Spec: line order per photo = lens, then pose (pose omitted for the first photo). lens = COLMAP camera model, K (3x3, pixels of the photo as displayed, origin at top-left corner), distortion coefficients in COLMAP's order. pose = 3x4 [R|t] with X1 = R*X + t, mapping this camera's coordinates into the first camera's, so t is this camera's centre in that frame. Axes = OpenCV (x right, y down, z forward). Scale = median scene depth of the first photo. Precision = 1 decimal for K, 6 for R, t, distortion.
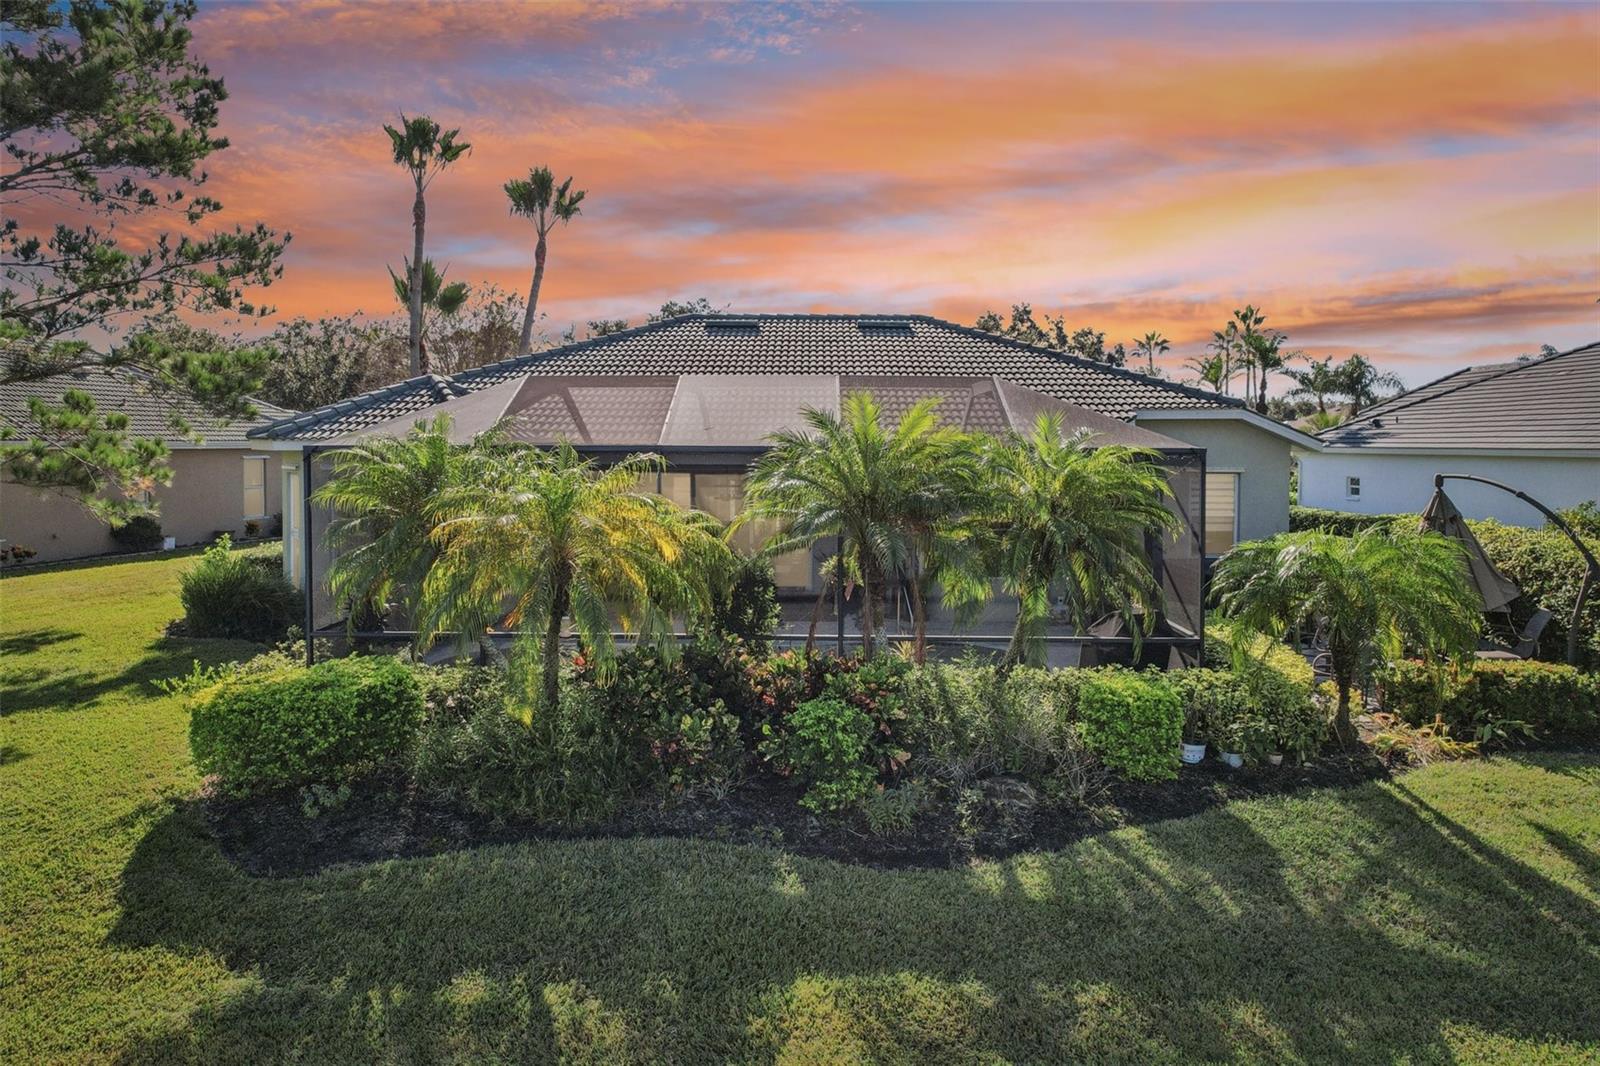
lens RADIAL K [[1019.1, 0, 800.0], [0, 1019.1, 533.0], [0, 0, 1]] dist [-0.087065, 0.081646]
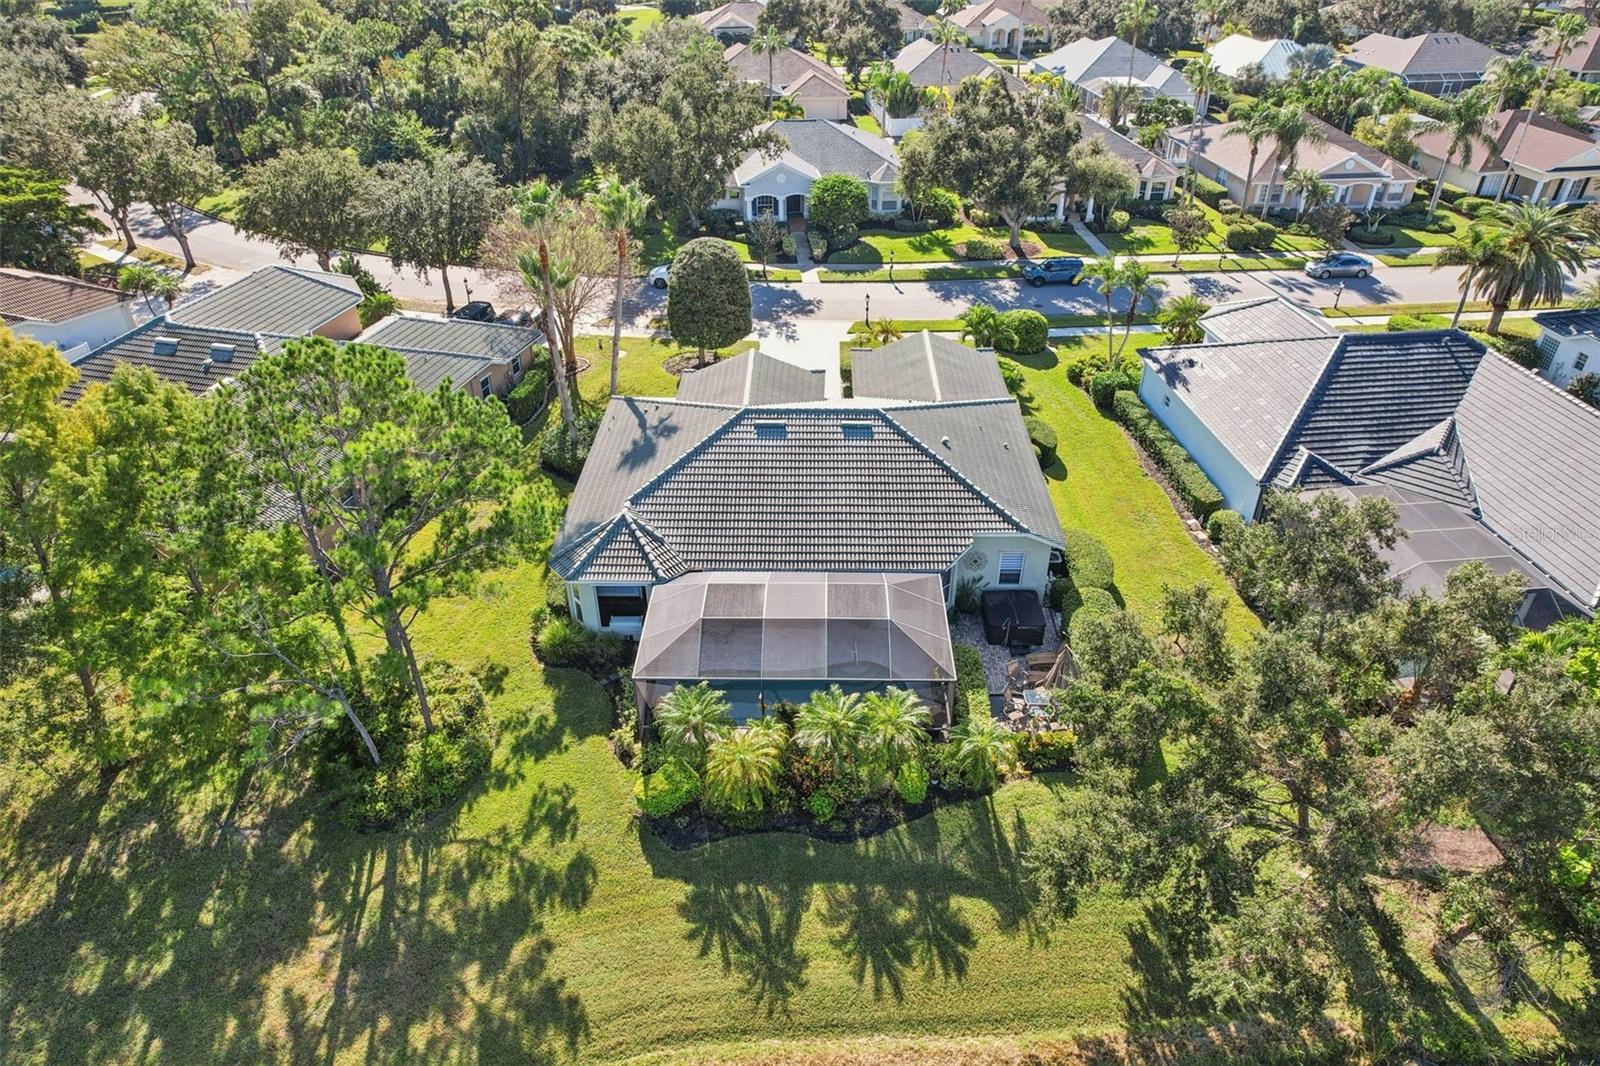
lens RADIAL K [[1019.1, 0, 800.0], [0, 1019.1, 533.0], [0, 0, 1]] dist [-0.087065, 0.081646]
pose [[0.999929, -0.011869, -0.000898, -0.034205], [0.010879, 0.880721, 0.473510, -2.609018], [-0.004829, -0.473486, 0.880788, -1.894323]]
